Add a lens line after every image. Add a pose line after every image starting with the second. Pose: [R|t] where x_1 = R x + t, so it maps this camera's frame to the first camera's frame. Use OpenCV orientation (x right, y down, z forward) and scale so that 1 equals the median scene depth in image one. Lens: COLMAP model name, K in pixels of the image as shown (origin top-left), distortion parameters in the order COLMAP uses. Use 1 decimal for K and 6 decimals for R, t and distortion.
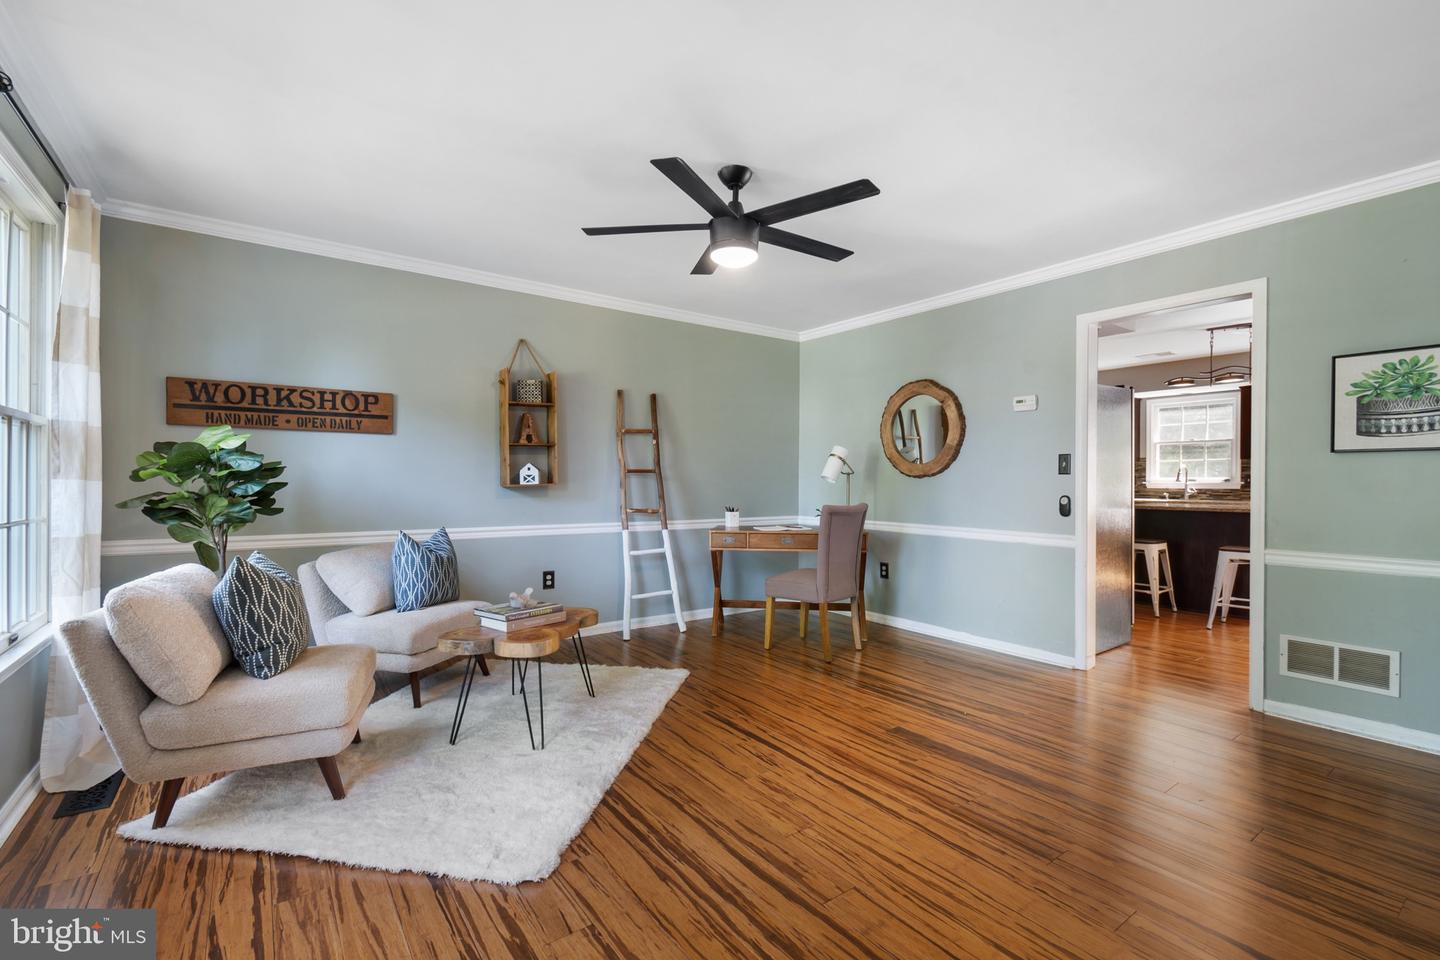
lens RADIAL K [[645.2, 0, 729.8], [0, 645.2, 479.3], [0, 0, 1]] dist [0.002164, -0.004052]
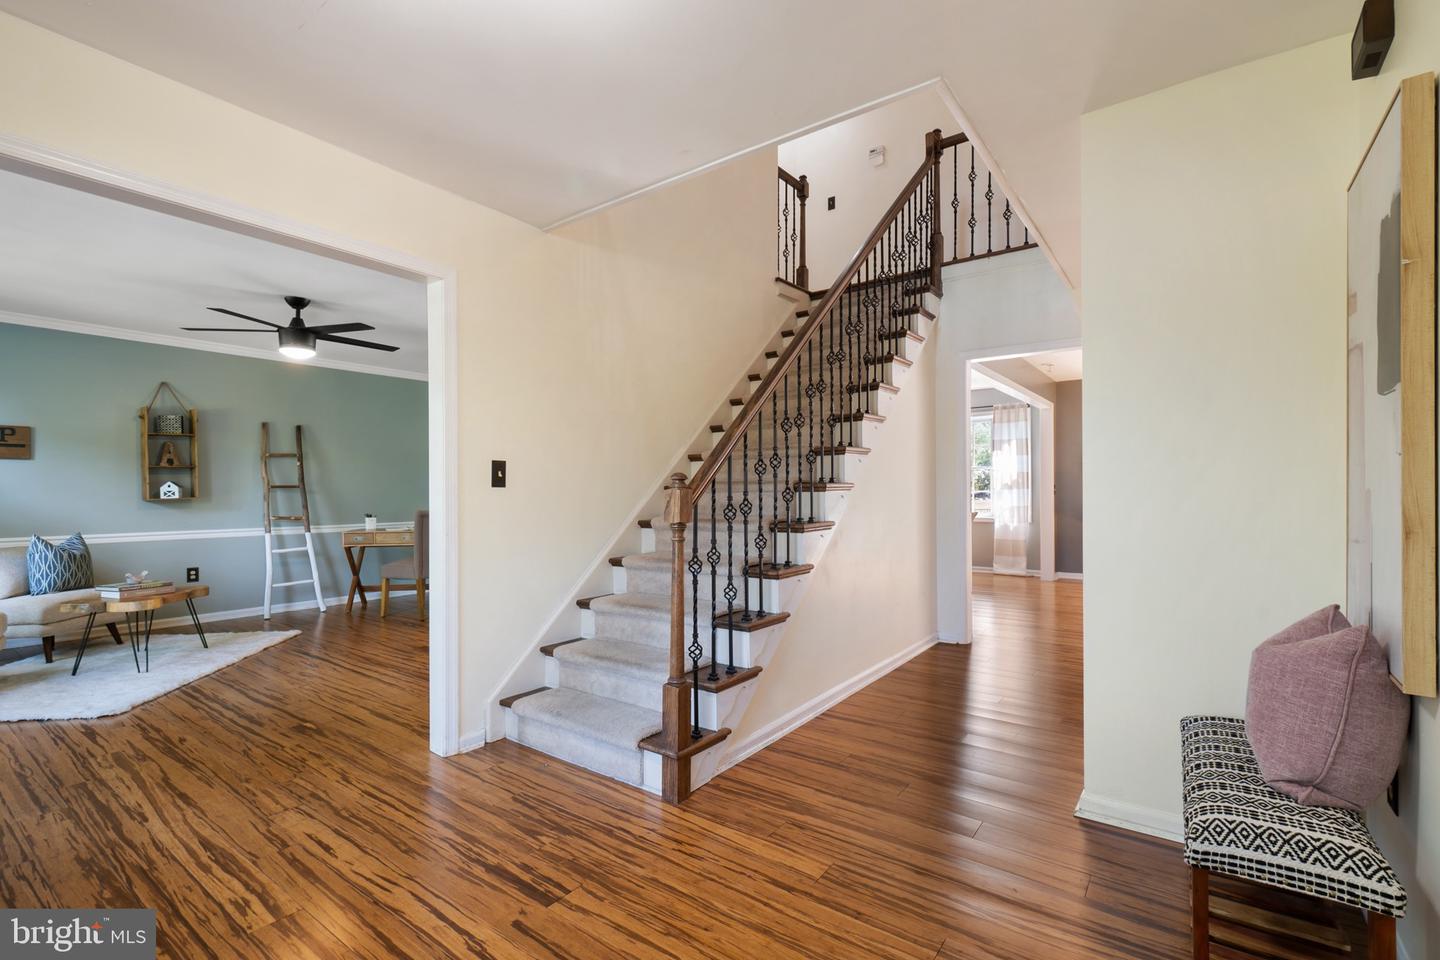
lens RADIAL K [[645.2, 0, 720.9], [0, 645.2, 487.0], [0, 0, 1]] dist [0.002164, -0.004052]
pose [[0.952273, -0.007983, 0.305144, 0.326939], [0.008822, 0.999960, -0.001372, -0.003314], [-0.305121, 0.003999, 0.952305, -0.522857]]
